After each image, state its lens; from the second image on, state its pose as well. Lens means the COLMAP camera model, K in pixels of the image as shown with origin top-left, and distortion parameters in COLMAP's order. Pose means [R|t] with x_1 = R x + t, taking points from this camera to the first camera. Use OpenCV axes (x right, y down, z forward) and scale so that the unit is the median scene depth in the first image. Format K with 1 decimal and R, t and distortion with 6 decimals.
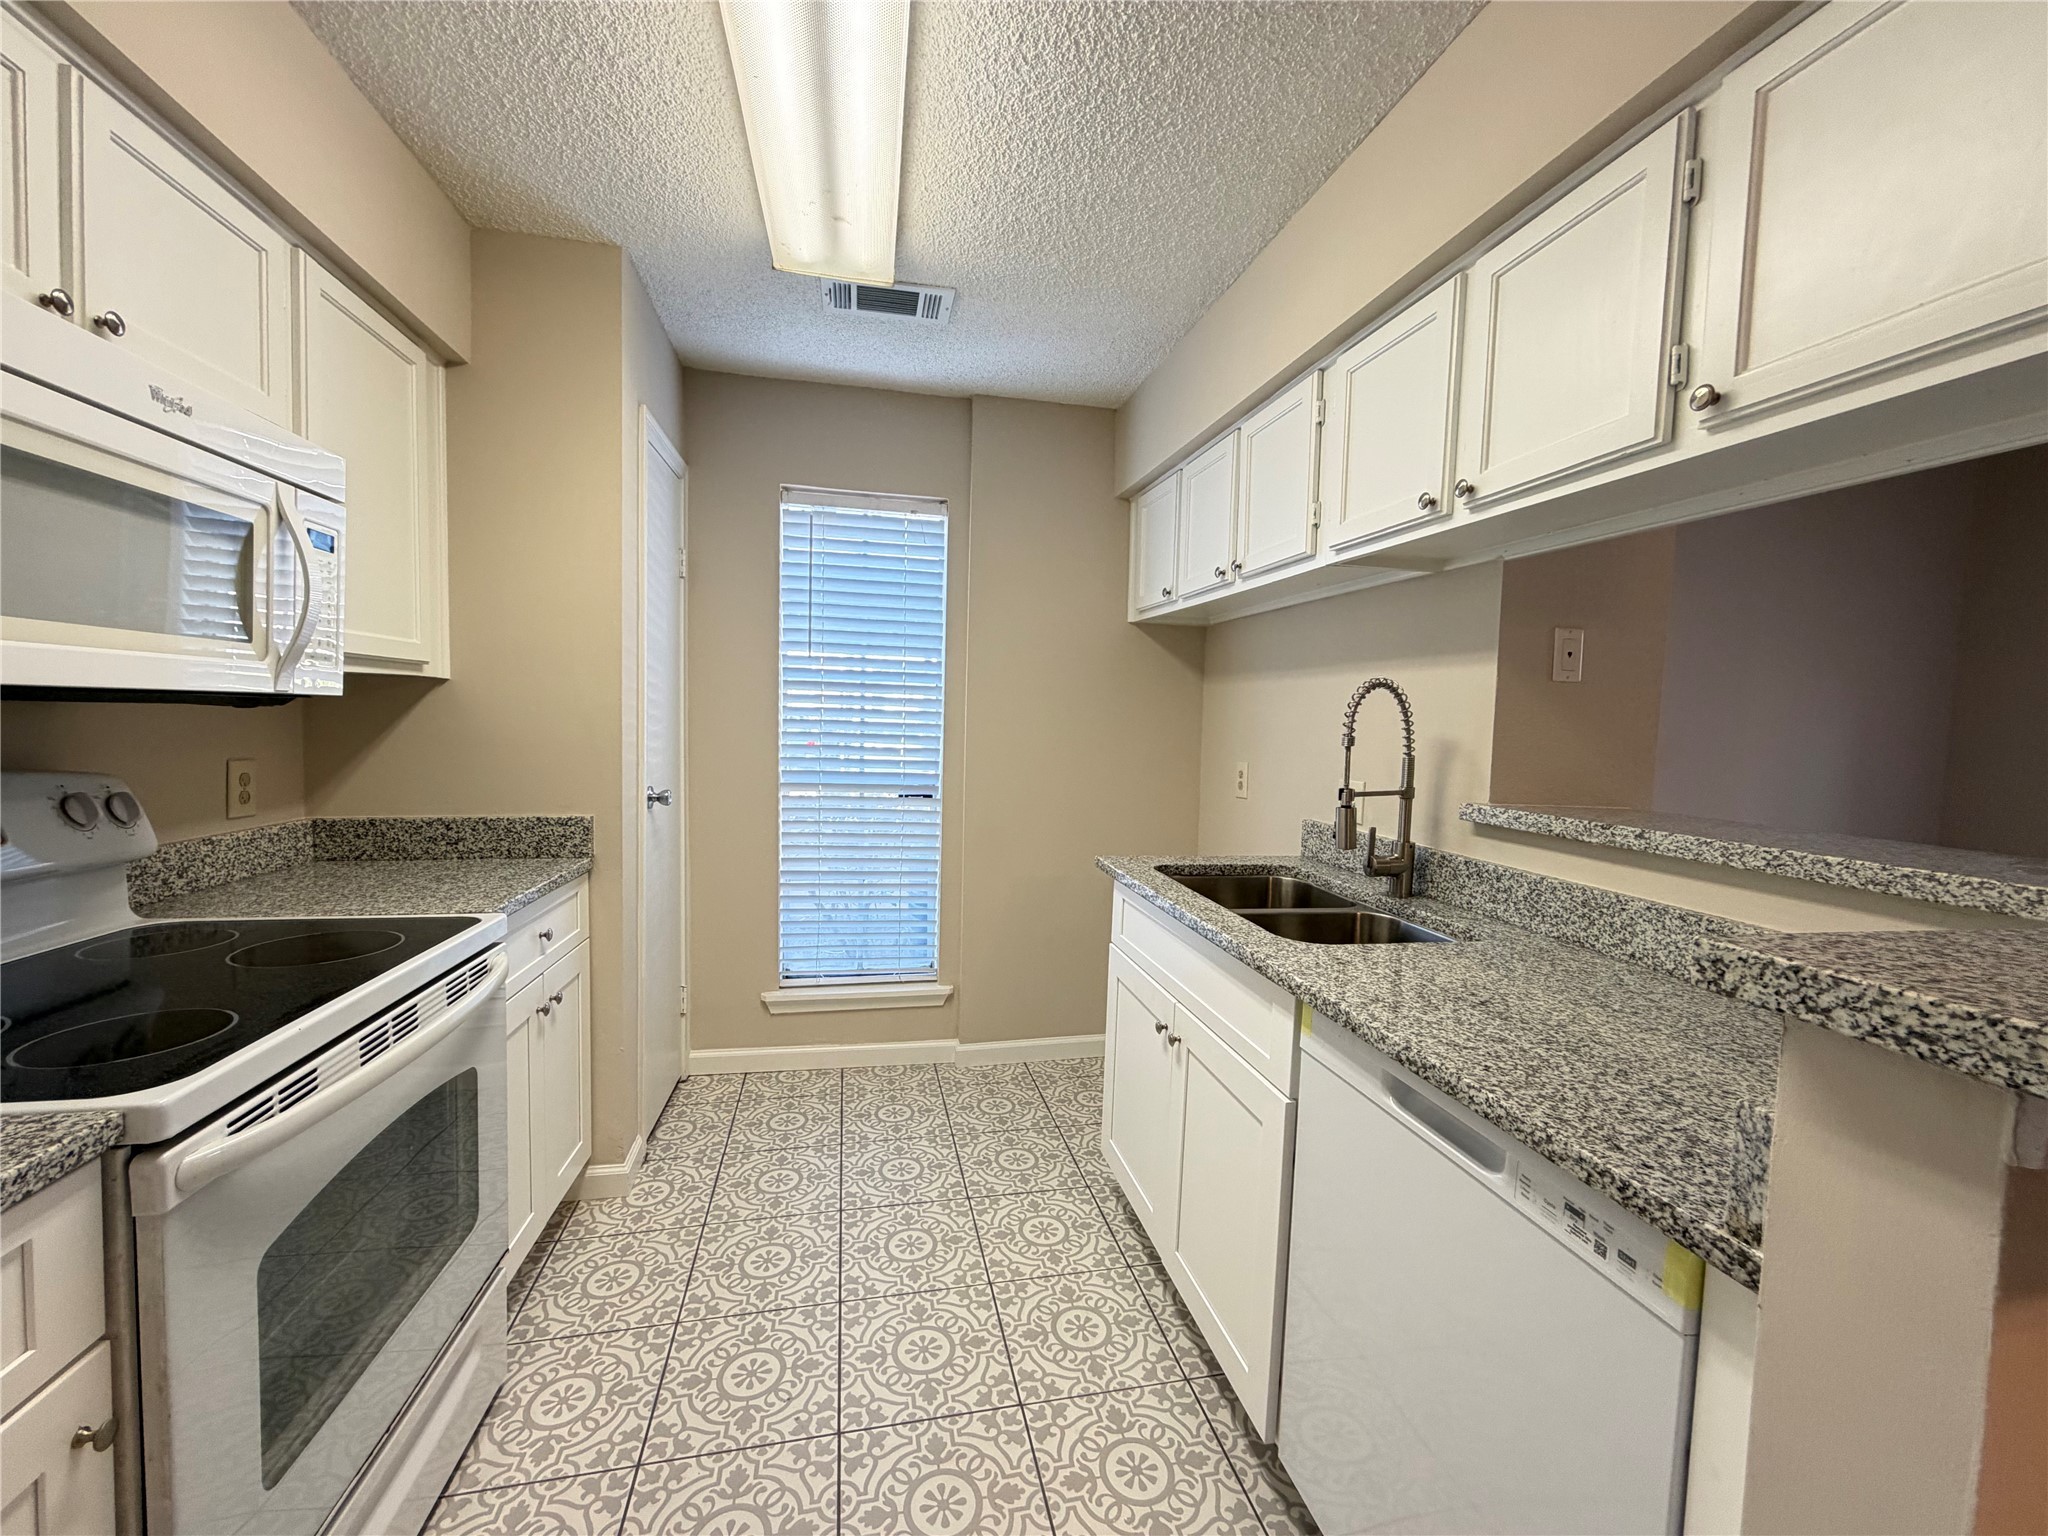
lens RADIAL K [[814.5, 0, 1020.3], [0, 814.5, 770.3], [0, 0, 1]] dist [0.000286, -0.000103]
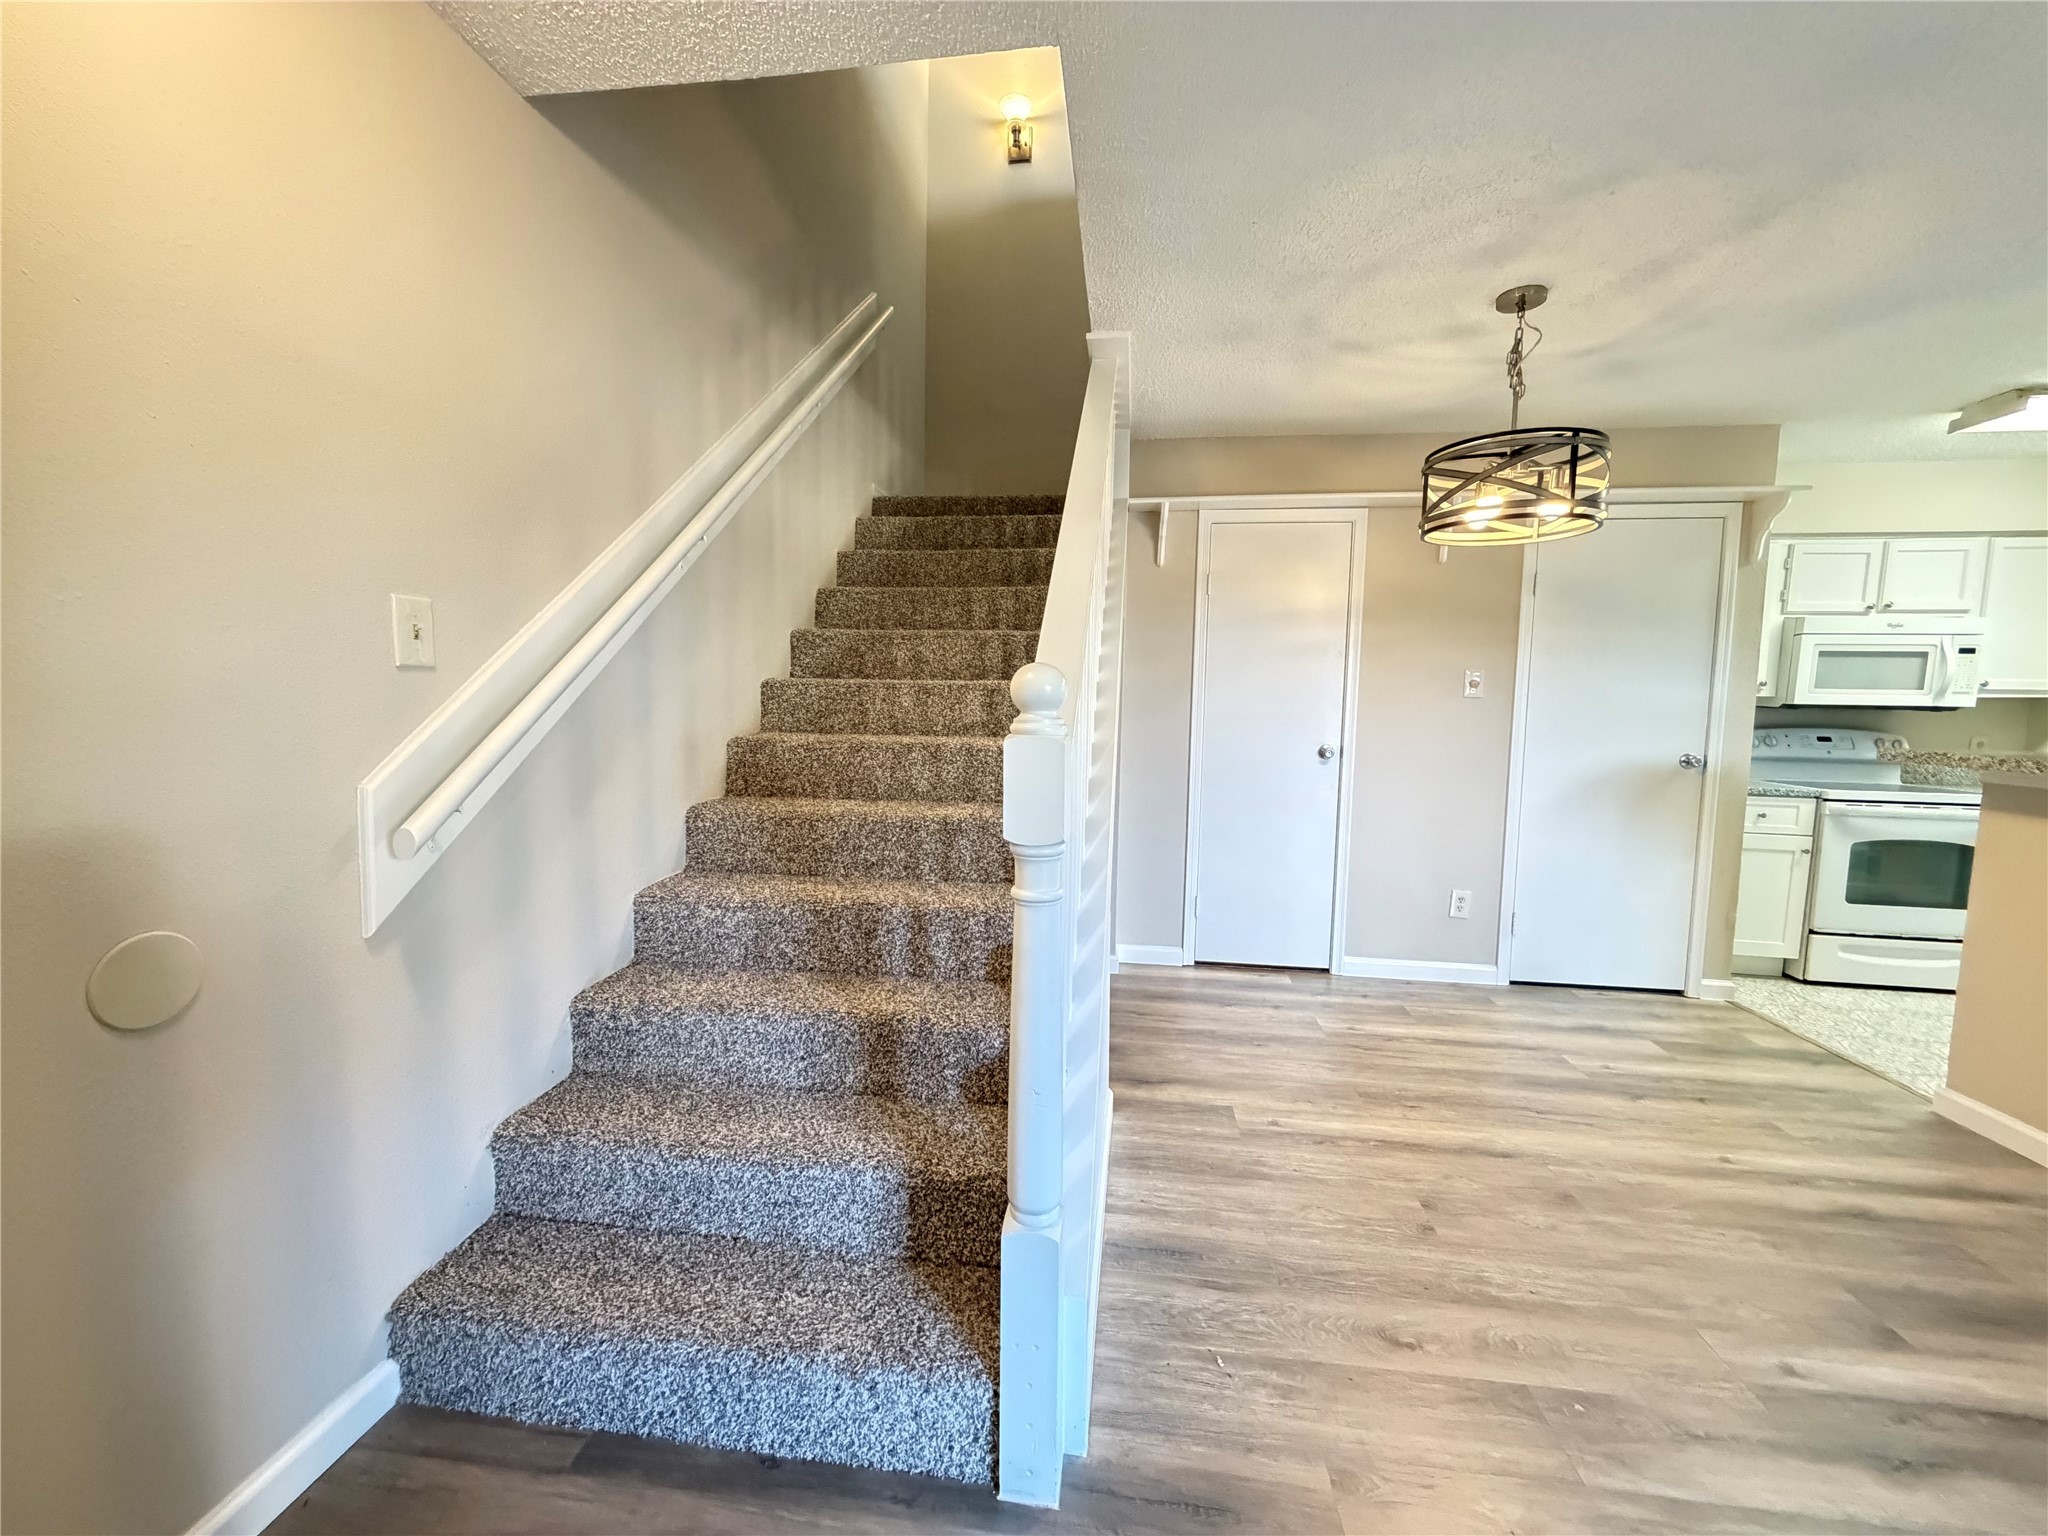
lens RADIAL K [[814.5, 0, 1021.9], [0, 814.5, 766.6], [0, 0, 1]] dist [0.000286, -0.000103]
pose [[-0.328198, 0.041879, -0.943680, 2.779502], [-0.088229, 0.993290, 0.074766, 0.182946], [0.940479, 0.107798, -0.322301, -1.069087]]
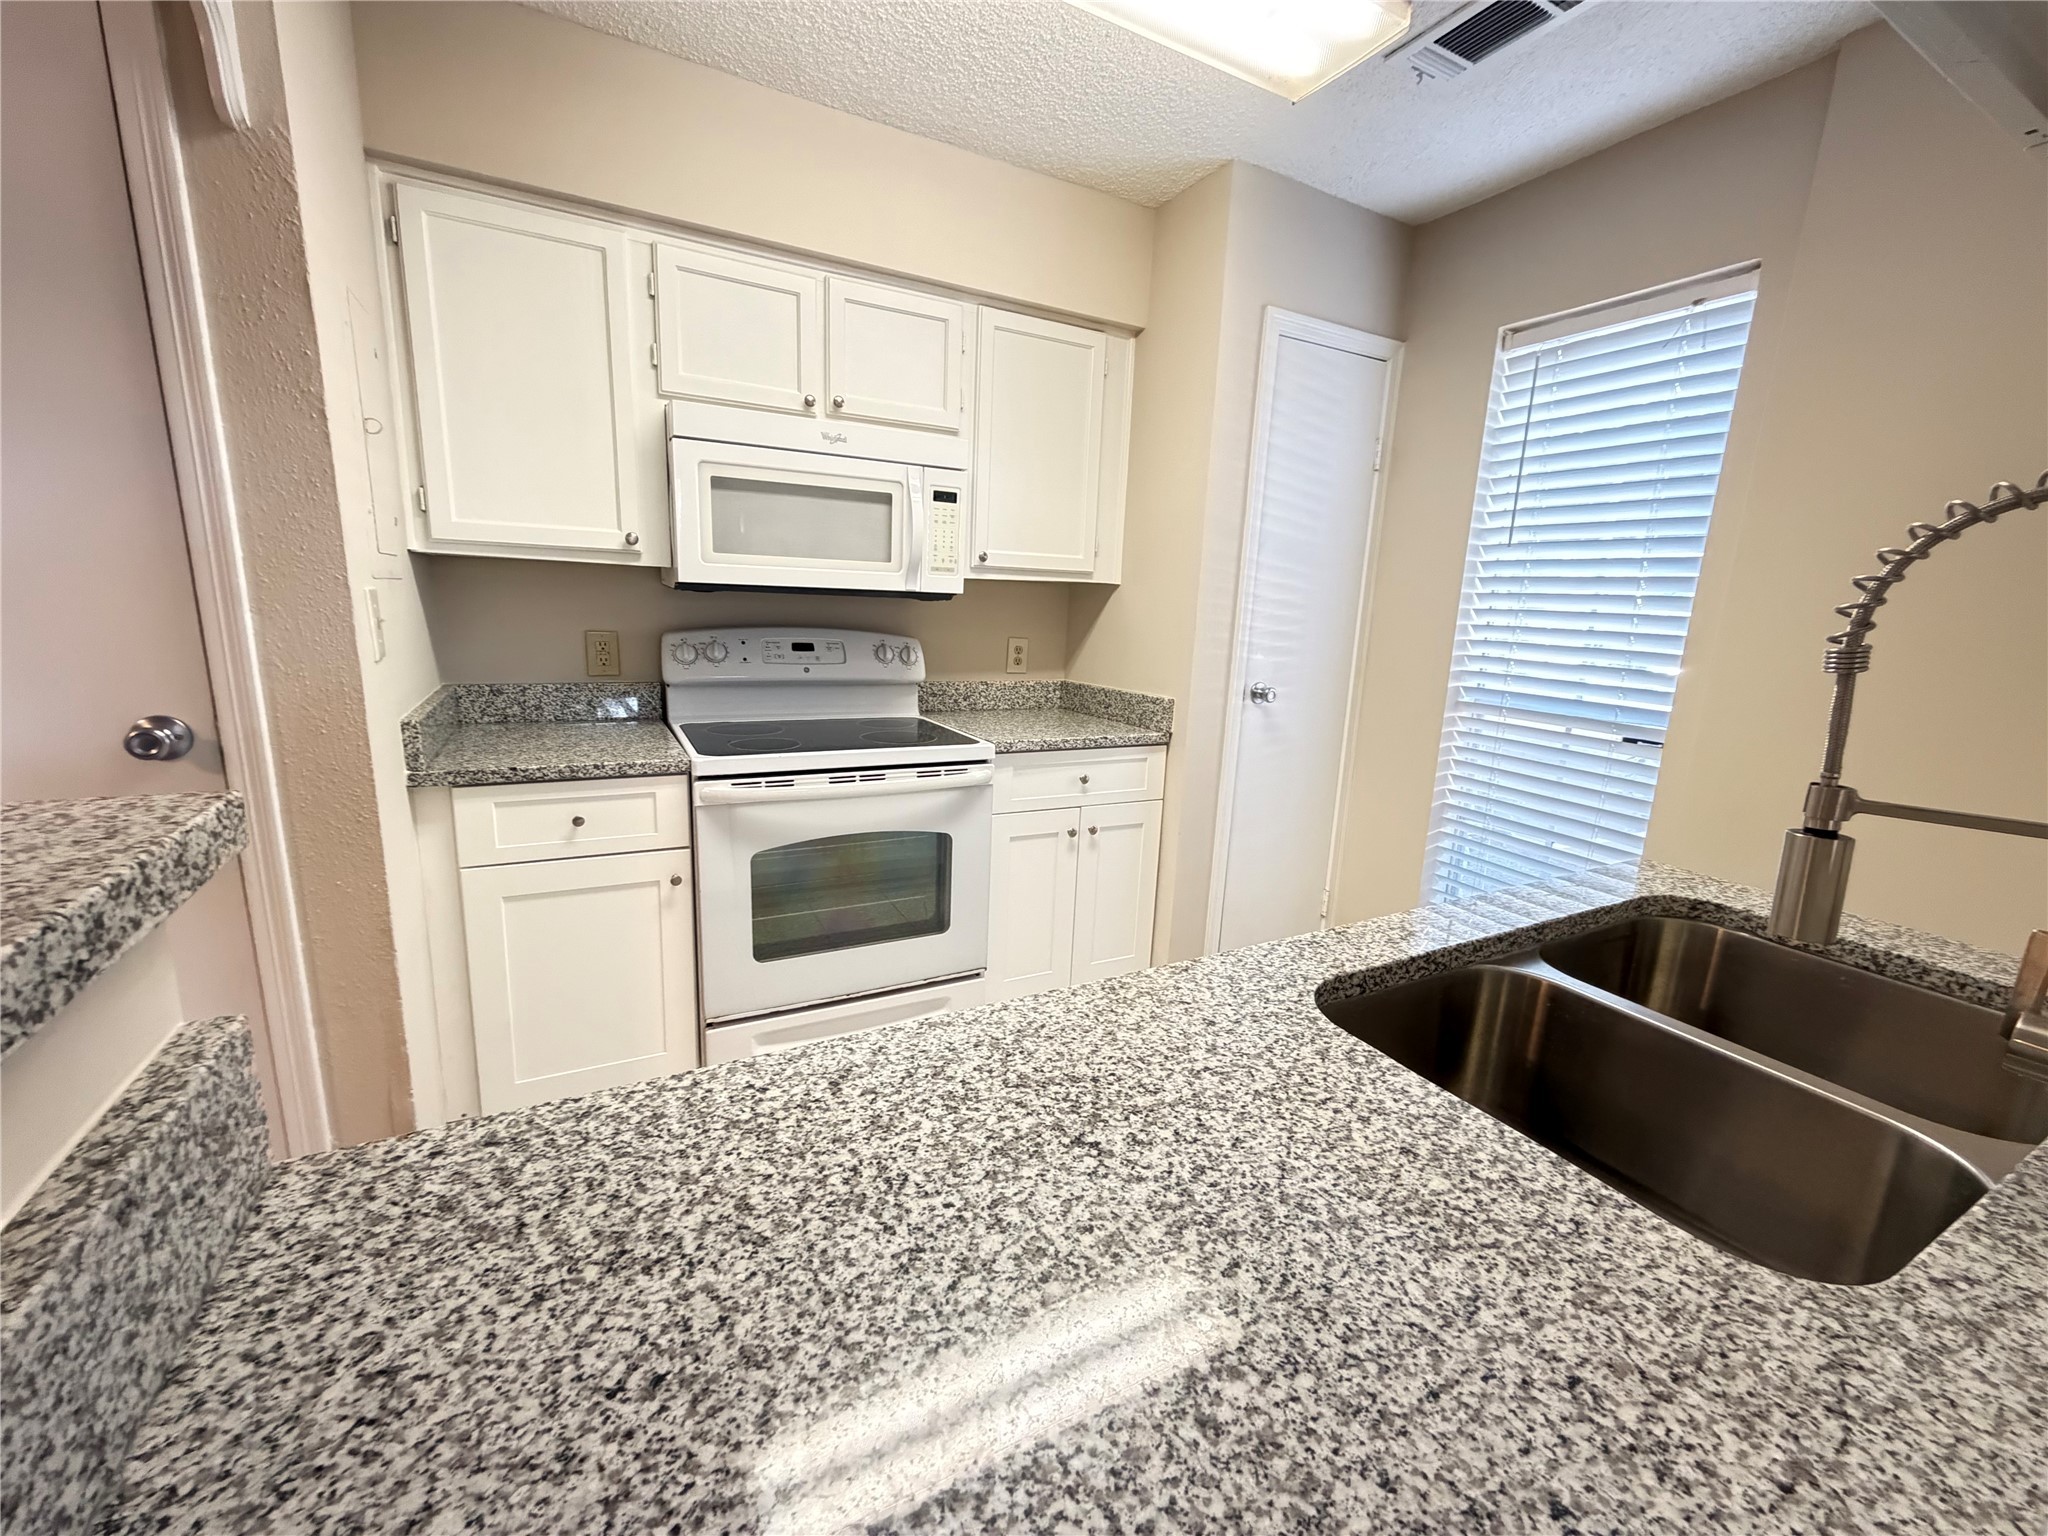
lens RADIAL K [[814.5, 0, 1020.4], [0, 814.5, 768.9], [0, 0, 1]] dist [0.000286, -0.000103]
pose [[0.291410, 0.176124, -0.940245, 0.810557], [-0.090787, 0.983560, 0.156100, -0.012339], [0.952280, 0.039873, 0.302609, 0.658238]]
